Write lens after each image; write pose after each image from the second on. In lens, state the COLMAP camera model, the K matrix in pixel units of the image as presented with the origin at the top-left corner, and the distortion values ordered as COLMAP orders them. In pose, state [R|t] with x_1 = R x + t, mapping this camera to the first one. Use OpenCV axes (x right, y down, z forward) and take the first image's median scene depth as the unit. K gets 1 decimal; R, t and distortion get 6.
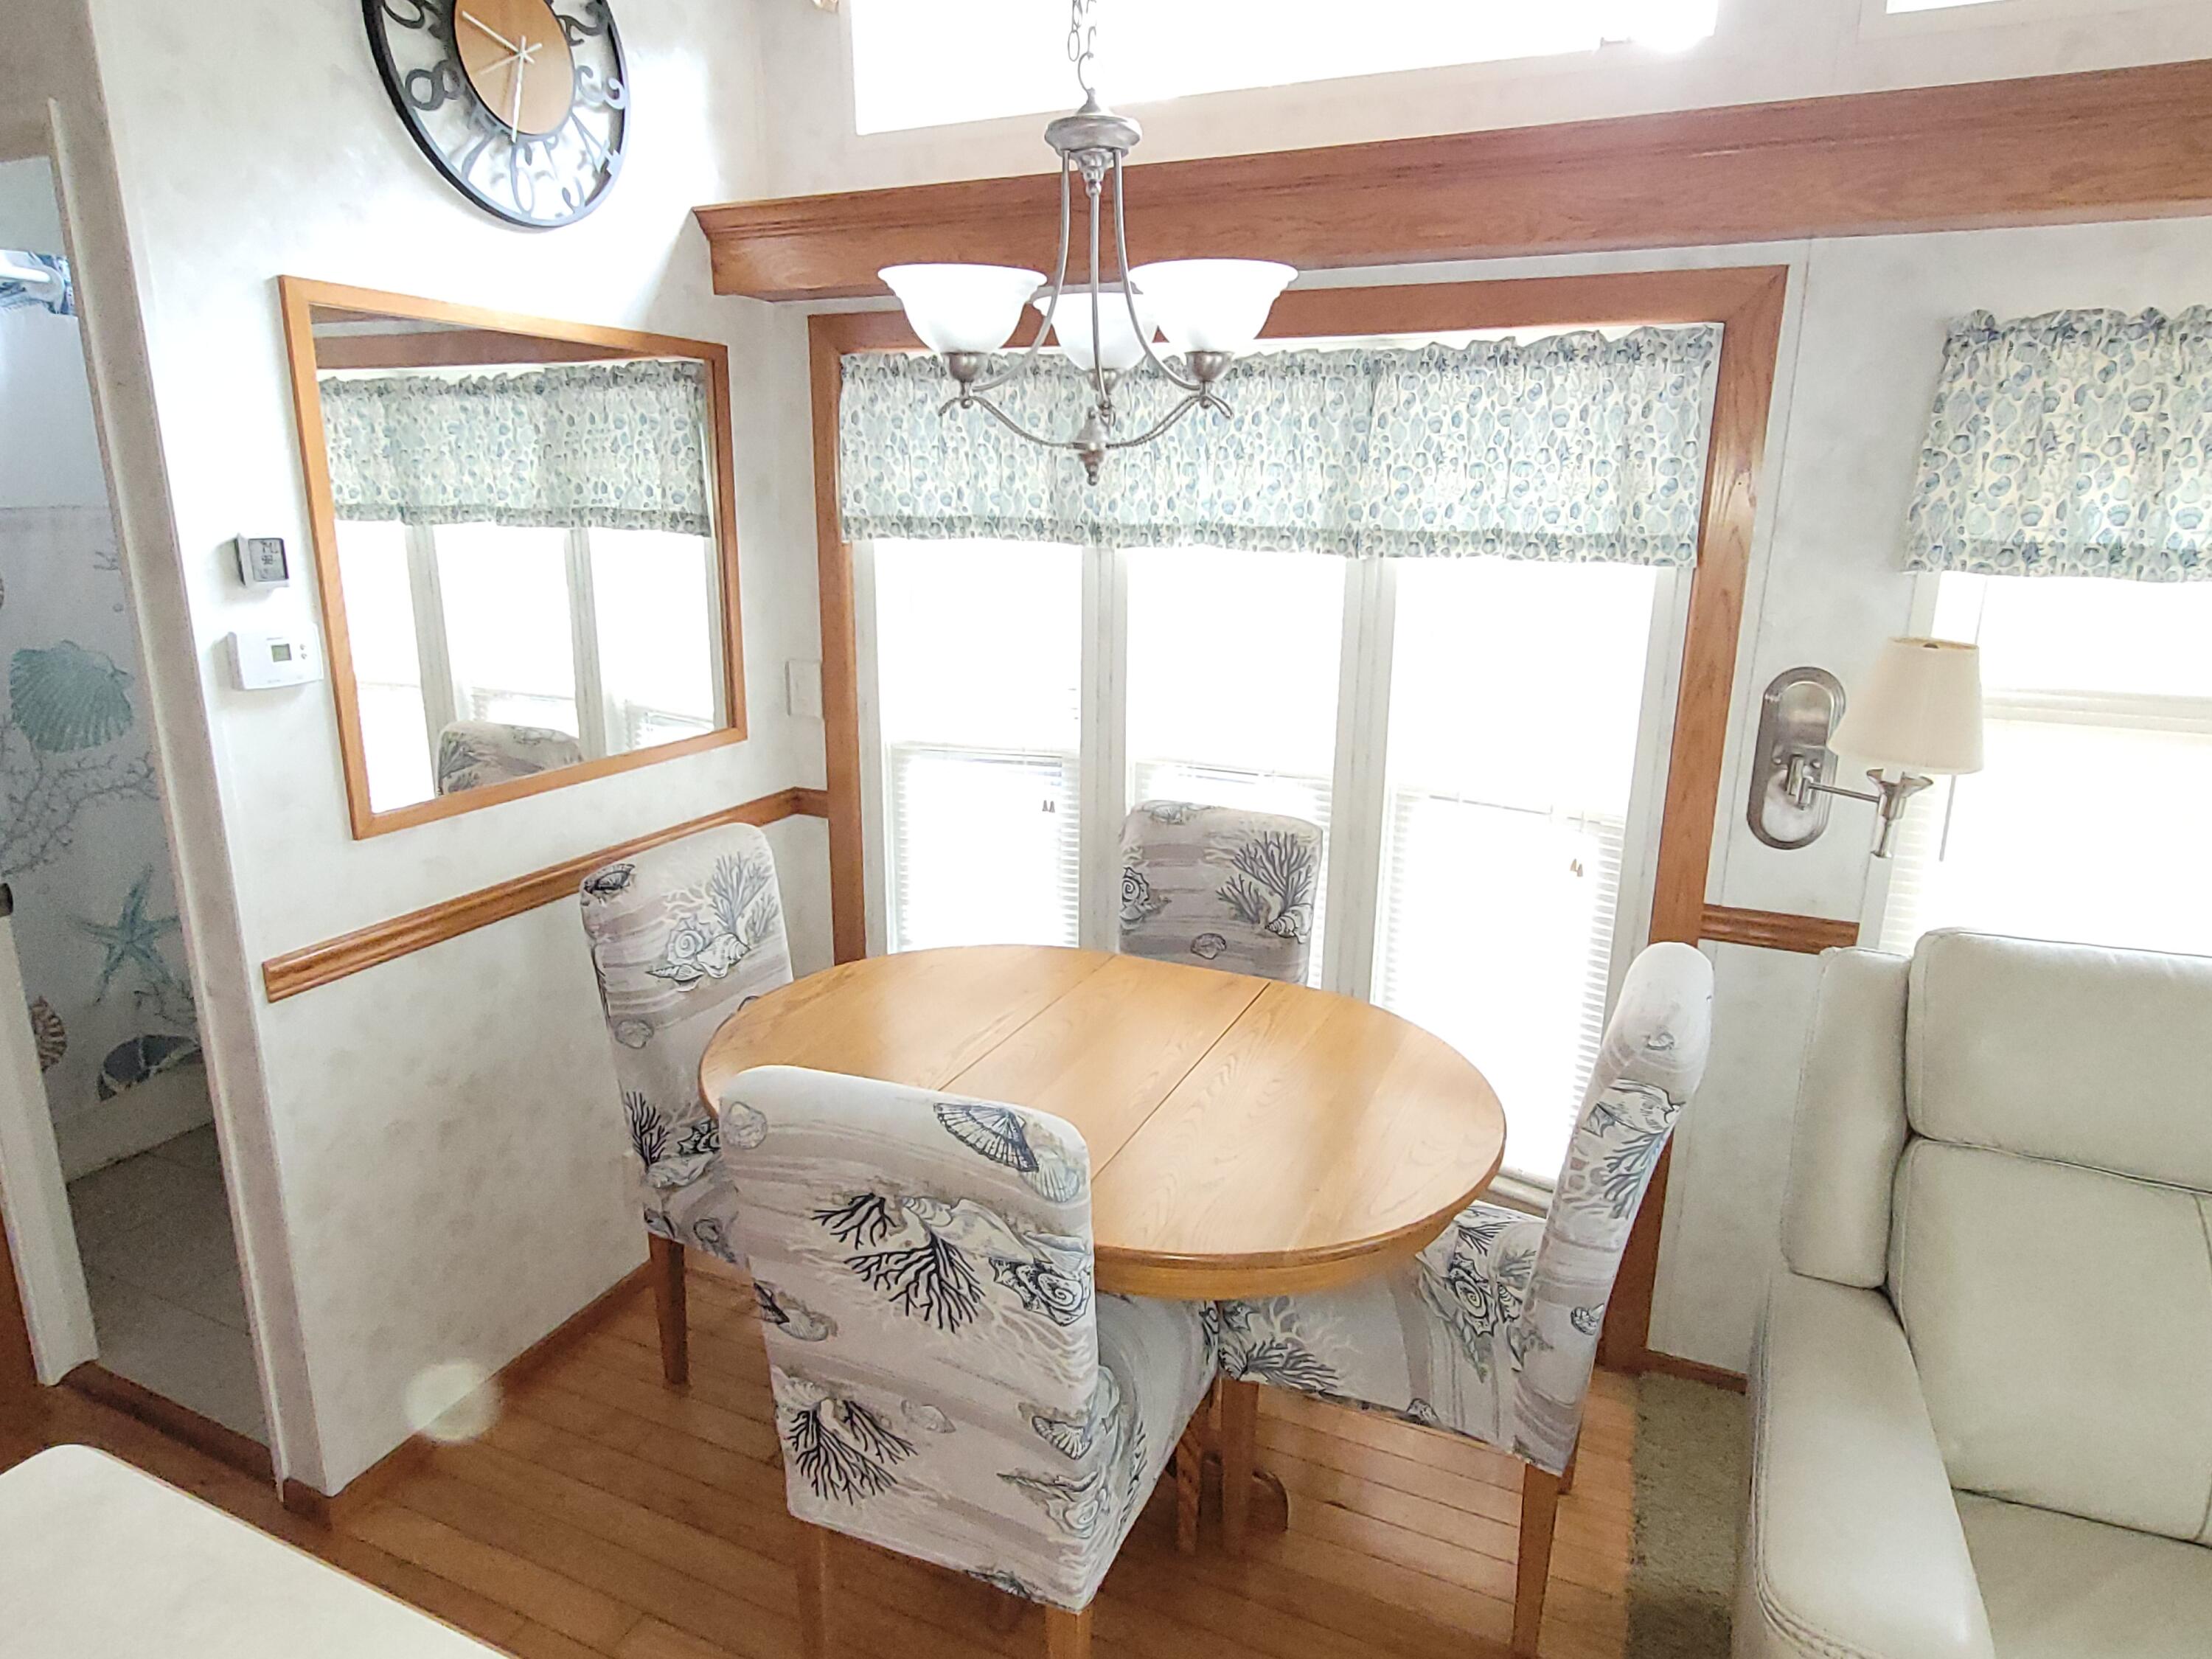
lens RADIAL K [[1265.1, 0, 1110.3], [0, 1265.1, 805.9], [0, 0, 1]] dist [-0.002727, -0.000718]
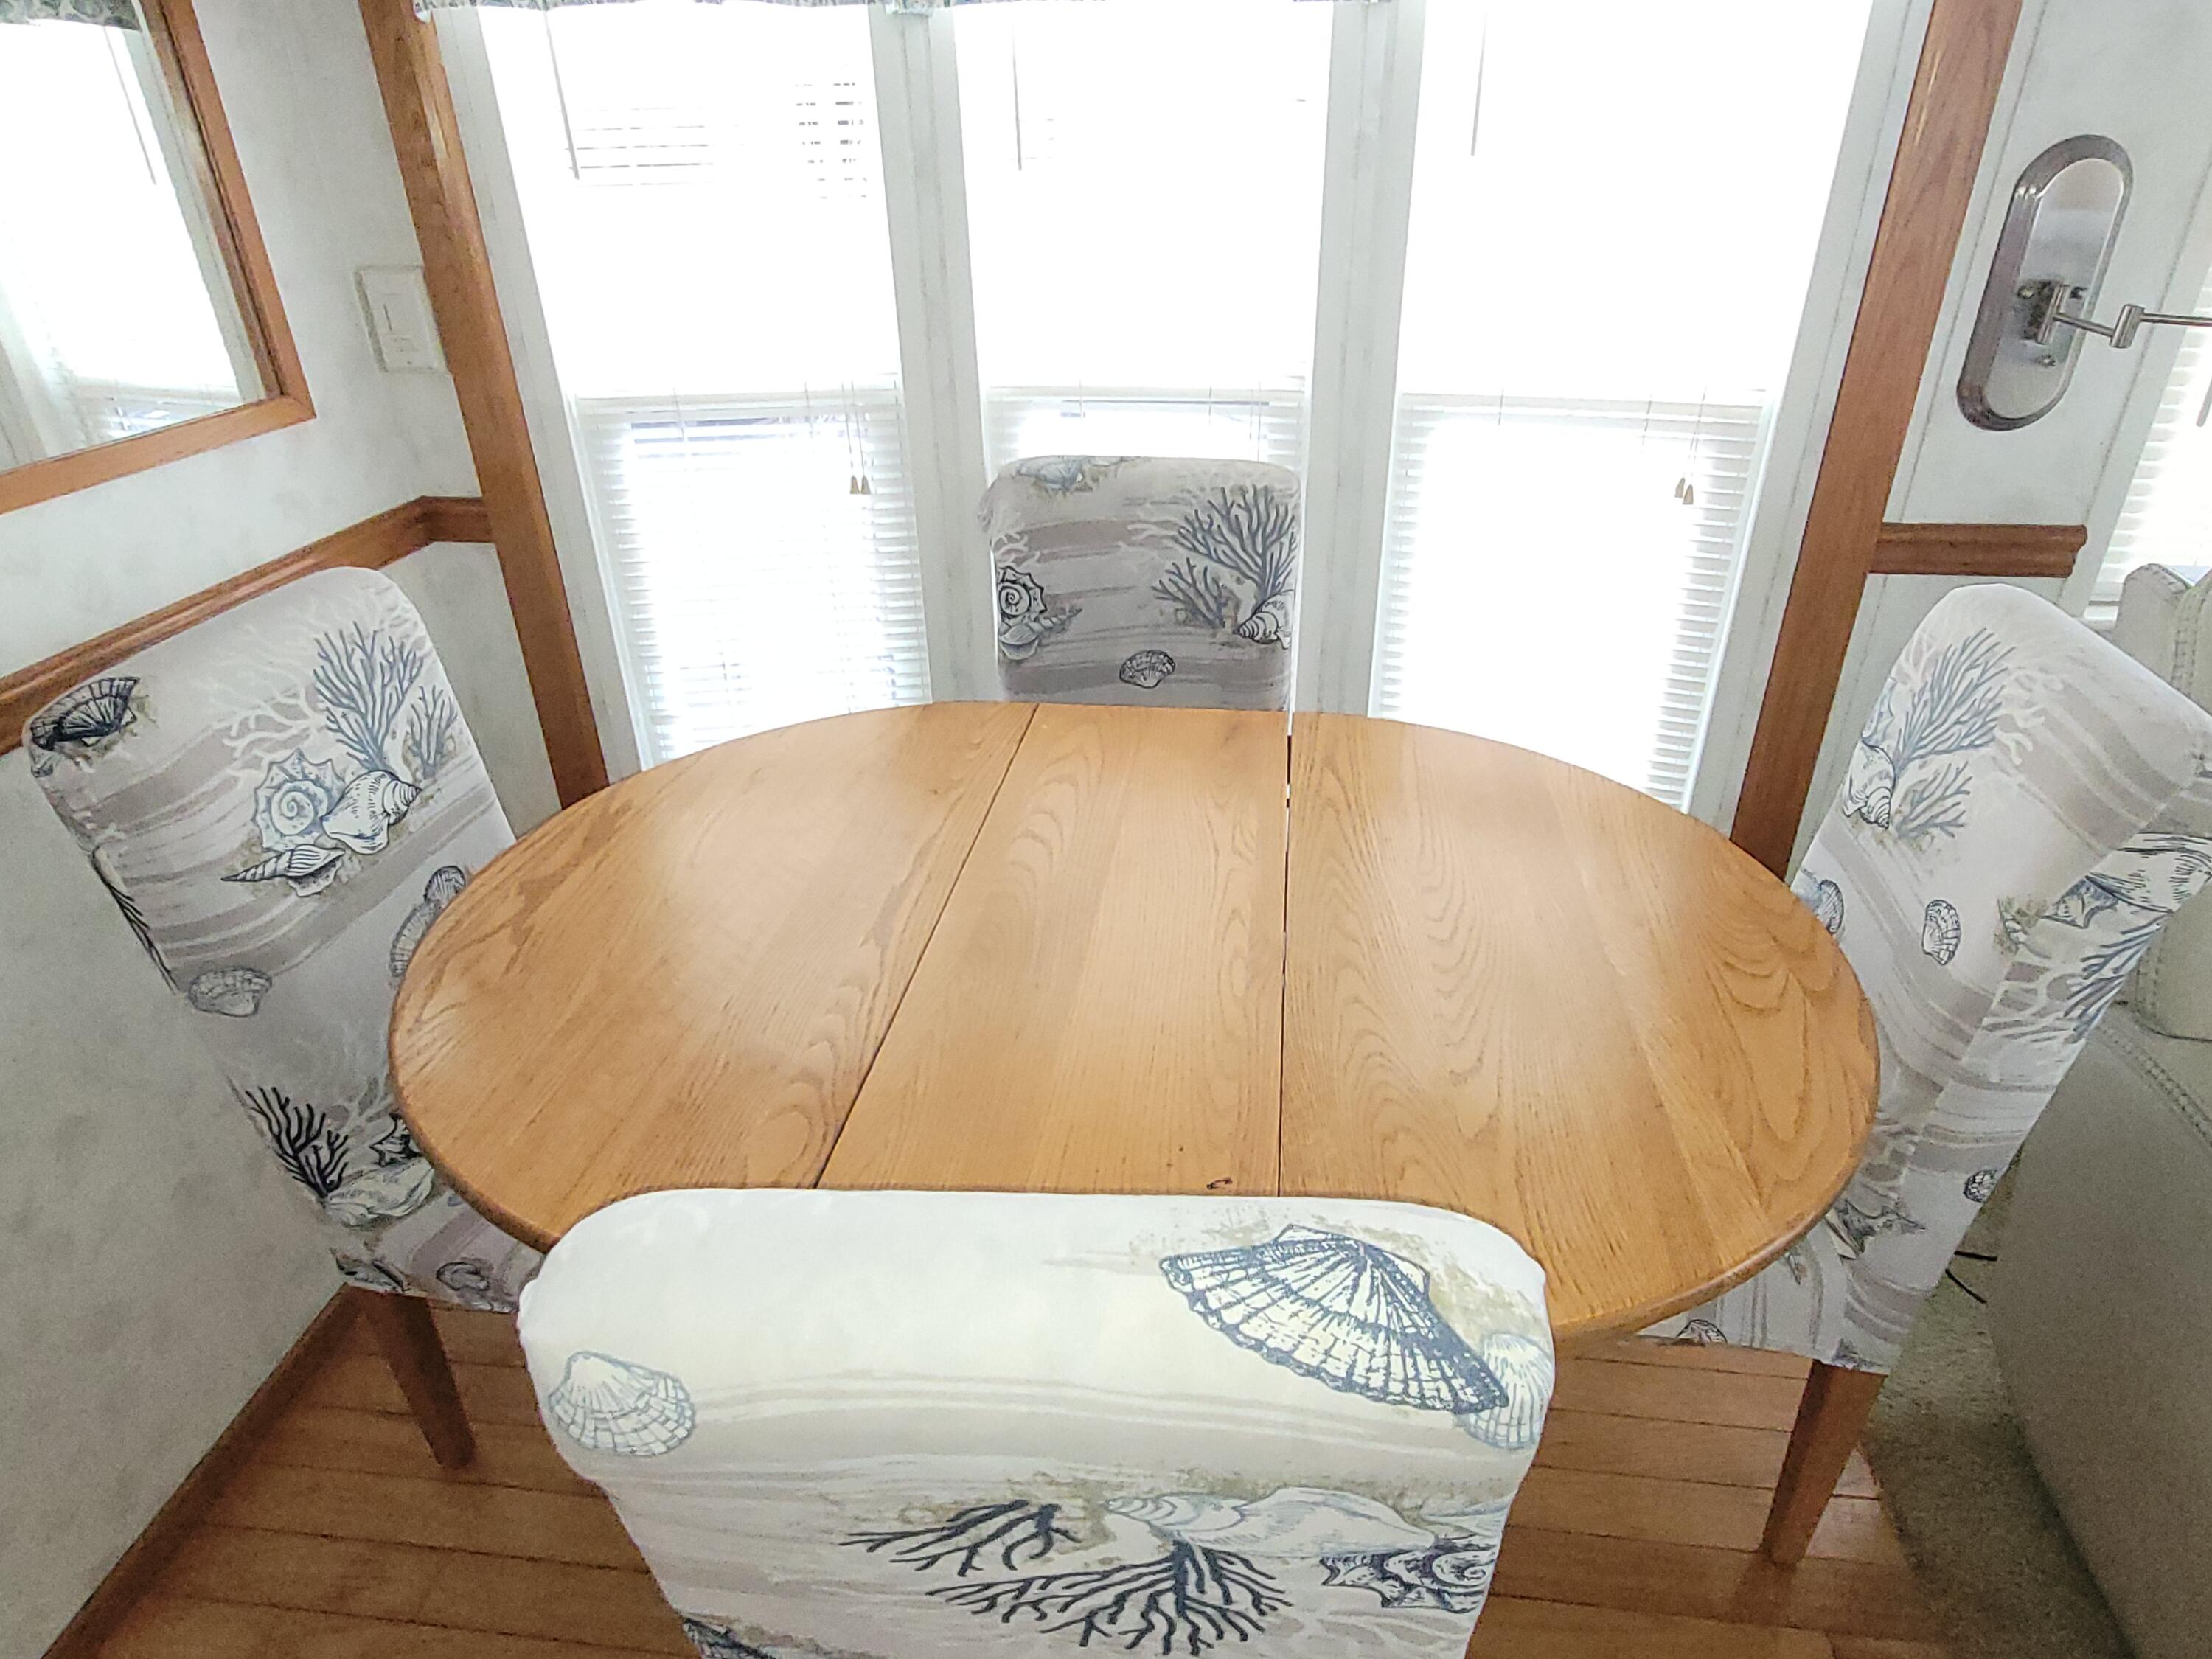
lens RADIAL K [[1265.1, 0, 1110.3], [0, 1265.1, 805.9], [0, 0, 1]] dist [-0.002727, -0.000718]
pose [[0.958285, -0.161581, 0.235757, -0.124641], [0.098651, 0.961159, 0.257764, 0.004631], [-0.268250, -0.223754, 0.937004, 0.388682]]
